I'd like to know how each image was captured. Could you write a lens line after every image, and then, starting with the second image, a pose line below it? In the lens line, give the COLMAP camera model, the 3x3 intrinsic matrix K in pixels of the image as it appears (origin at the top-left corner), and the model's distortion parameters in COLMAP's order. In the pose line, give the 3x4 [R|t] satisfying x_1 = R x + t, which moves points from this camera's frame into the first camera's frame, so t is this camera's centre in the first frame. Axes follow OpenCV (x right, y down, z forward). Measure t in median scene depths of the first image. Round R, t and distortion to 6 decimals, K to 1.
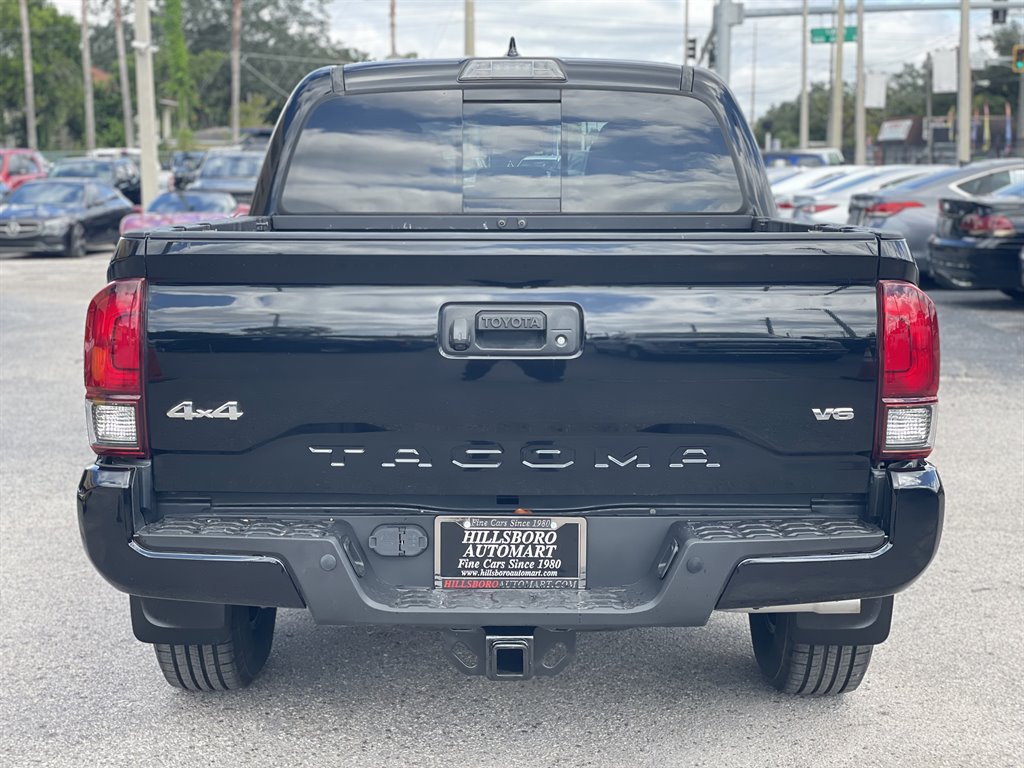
lens RADIAL K [[1523.8, 0, 512.3], [0, 1523.8, 382.6], [0, 0, 1]] dist [0.089753, 0.000000]
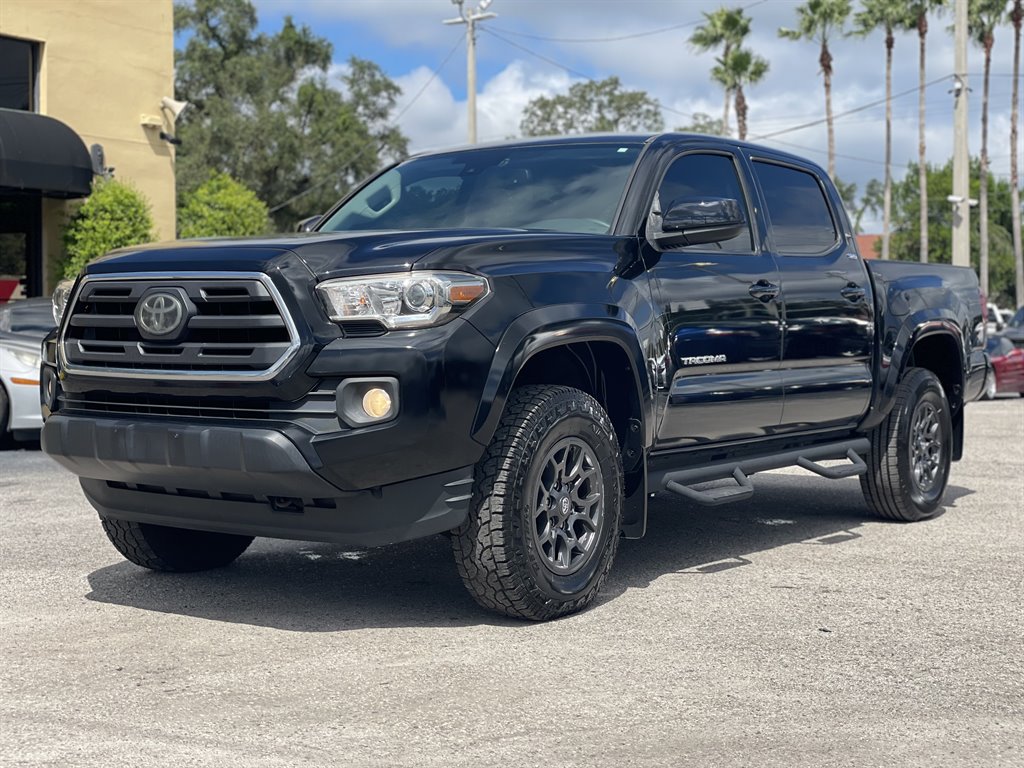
lens RADIAL K [[1523.8, 0, 525.8], [0, 1523.8, 372.5], [0, 0, 1]] dist [0.089753, 0.000000]
pose [[0.820512, 0.015018, -0.571431, 1.272798], [-0.081712, 0.992470, -0.091246, 0.167895], [0.565758, 0.121562, 0.815561, 0.026822]]
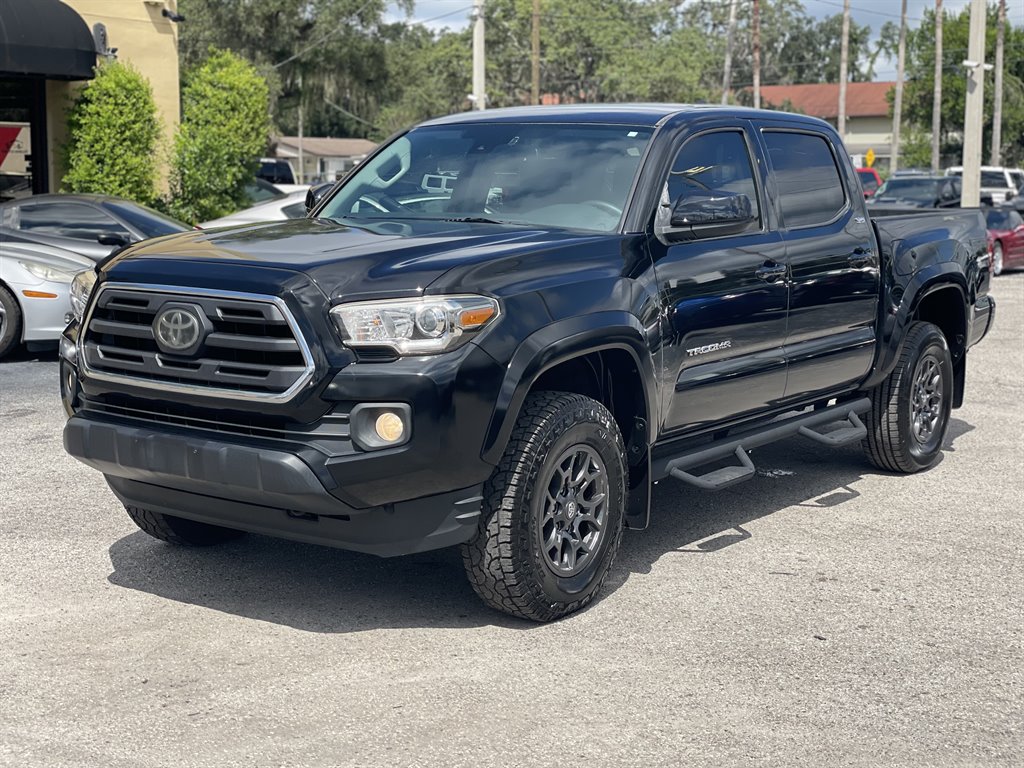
lens RADIAL K [[1523.8, 0, 513.5], [0, 1523.8, 377.1], [0, 0, 1]] dist [0.089753, 0.000000]
pose [[0.814226, 0.083476, -0.574515, 1.279259], [-0.091957, 0.995660, 0.014343, -0.005591], [0.573219, 0.041152, 0.818368, -0.019586]]
